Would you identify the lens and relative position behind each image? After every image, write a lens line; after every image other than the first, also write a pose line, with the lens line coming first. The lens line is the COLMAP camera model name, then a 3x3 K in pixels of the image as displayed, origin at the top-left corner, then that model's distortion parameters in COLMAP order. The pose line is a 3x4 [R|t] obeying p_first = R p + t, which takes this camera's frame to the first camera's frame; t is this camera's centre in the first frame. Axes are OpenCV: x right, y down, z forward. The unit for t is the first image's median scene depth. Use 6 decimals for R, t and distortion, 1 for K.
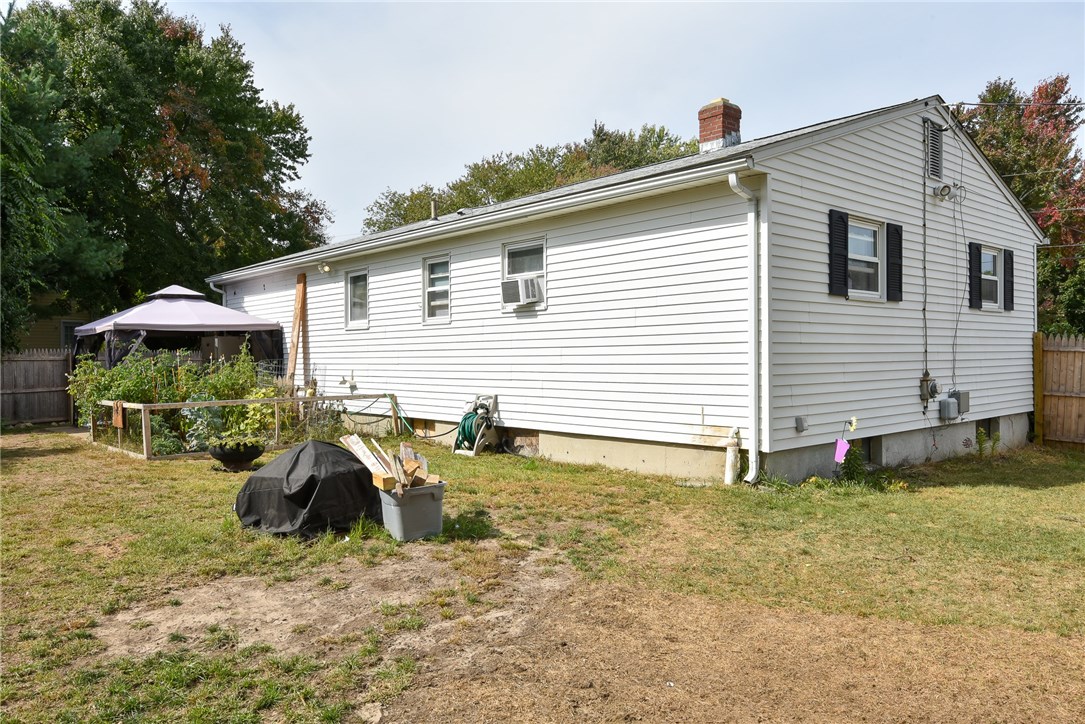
lens RADIAL K [[818.3, 0, 542.5], [0, 818.3, 362.0], [0, 0, 1]] dist [-0.006855, -0.006330]
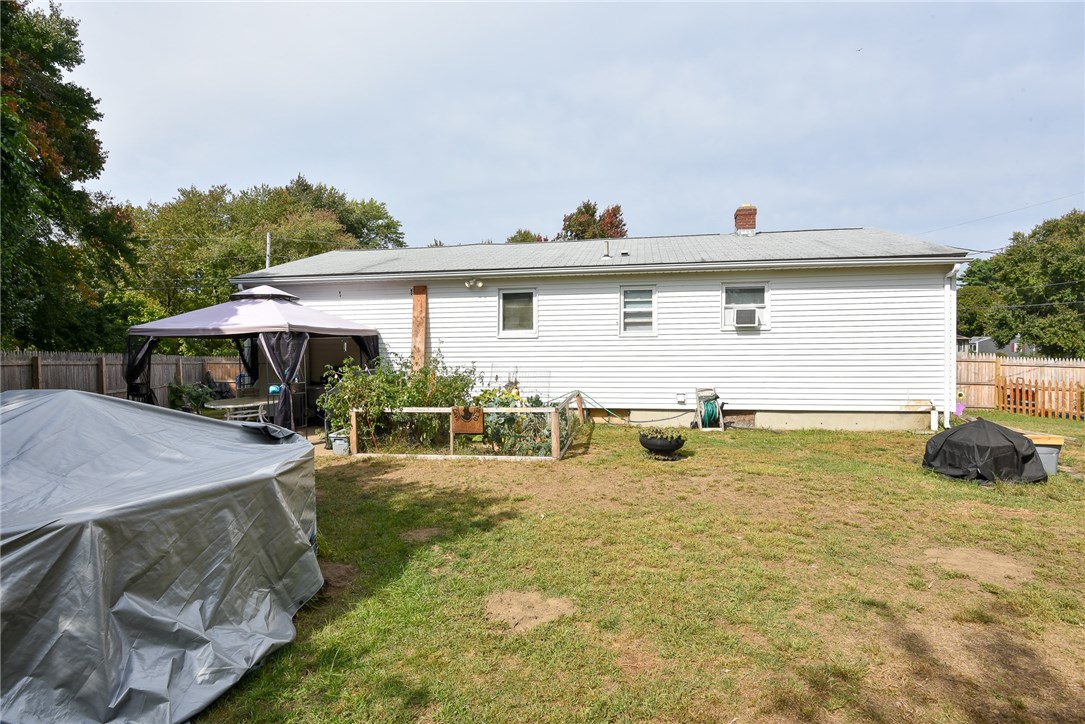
lens RADIAL K [[558.8, 0, 542.5], [0, 558.8, 362.0], [0, 0, 1]] dist [-0.015032, -0.000546]
pose [[0.776132, -0.003009, 0.630564, -0.805648], [0.002938, 0.999995, 0.001155, -0.006044], [-0.630564, 0.000957, 0.776137, 0.385998]]
